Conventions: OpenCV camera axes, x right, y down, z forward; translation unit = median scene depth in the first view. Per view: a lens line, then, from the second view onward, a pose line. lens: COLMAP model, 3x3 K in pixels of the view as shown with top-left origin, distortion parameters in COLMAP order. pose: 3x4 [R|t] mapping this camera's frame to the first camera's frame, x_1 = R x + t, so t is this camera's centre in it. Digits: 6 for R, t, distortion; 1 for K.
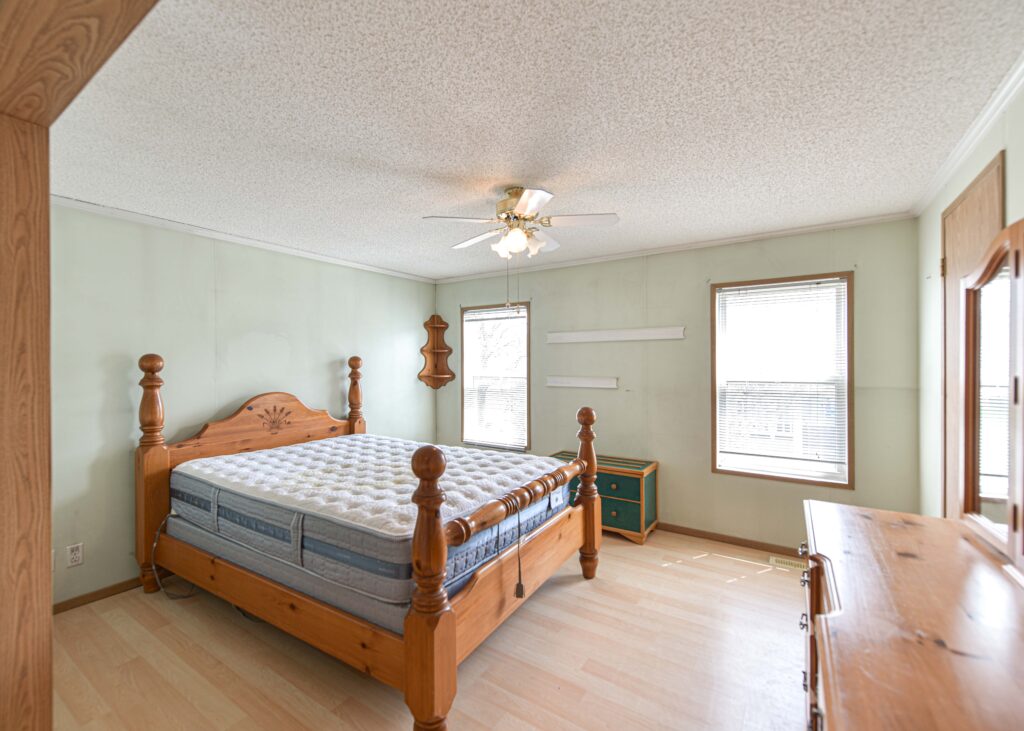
lens RADIAL K [[450.2, 0, 510.2], [0, 450.2, 363.9], [0, 0, 1]] dist [0.004238, -0.000079]
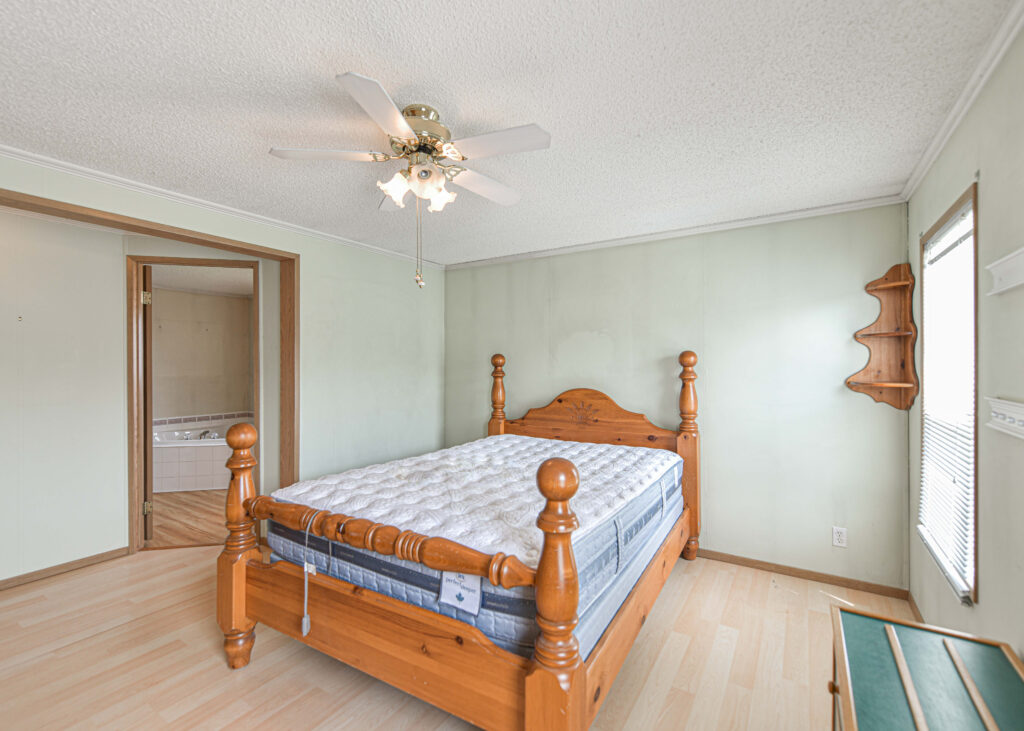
lens RADIAL K [[450.2, 0, 516.7], [0, 450.2, 363.9], [0, 0, 1]] dist [0.004238, -0.000079]
pose [[-0.003839, 0.011271, -0.999929, 0.435383], [0.002818, 0.999933, 0.011261, -0.004617], [0.999989, -0.002775, -0.003871, 0.731633]]
